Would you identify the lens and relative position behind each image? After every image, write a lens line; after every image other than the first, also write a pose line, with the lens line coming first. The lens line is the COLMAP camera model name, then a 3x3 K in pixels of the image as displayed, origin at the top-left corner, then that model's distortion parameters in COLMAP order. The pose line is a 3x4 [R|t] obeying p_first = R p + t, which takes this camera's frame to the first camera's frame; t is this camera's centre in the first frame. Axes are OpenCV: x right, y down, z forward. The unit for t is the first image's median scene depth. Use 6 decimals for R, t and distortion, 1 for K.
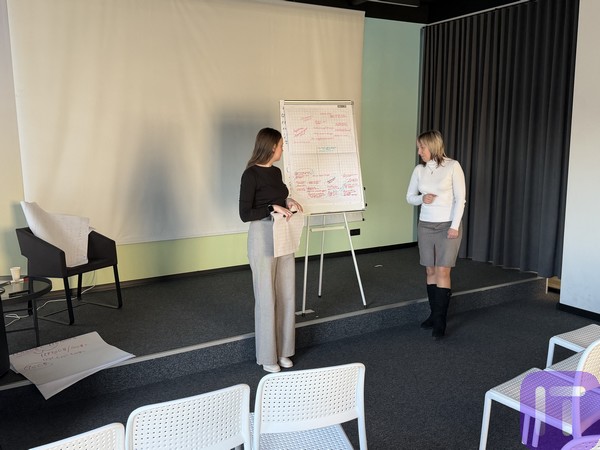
lens RADIAL K [[526.5, 0, 300.0], [0, 526.5, 225.0], [0, 0, 1]] dist [0.162152, -0.240155]
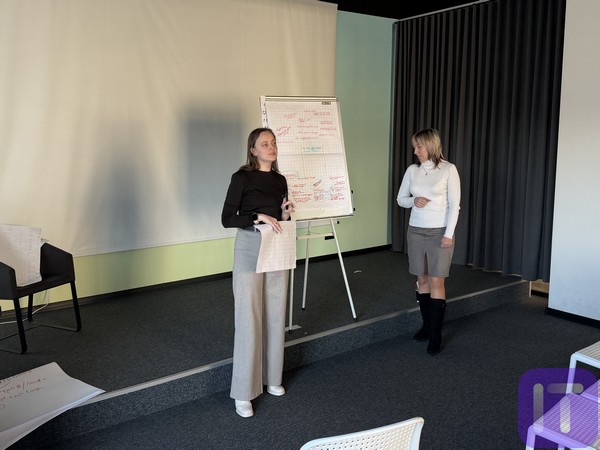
lens RADIAL K [[526.5, 0, 300.0], [0, 526.5, 225.0], [0, 0, 1]] dist [0.162152, -0.240155]
pose [[0.995801, -0.016663, 0.090014, -0.053596], [0.016641, 0.999861, 0.000998, -0.013579], [-0.090018, 0.000504, 0.995940, 0.087983]]
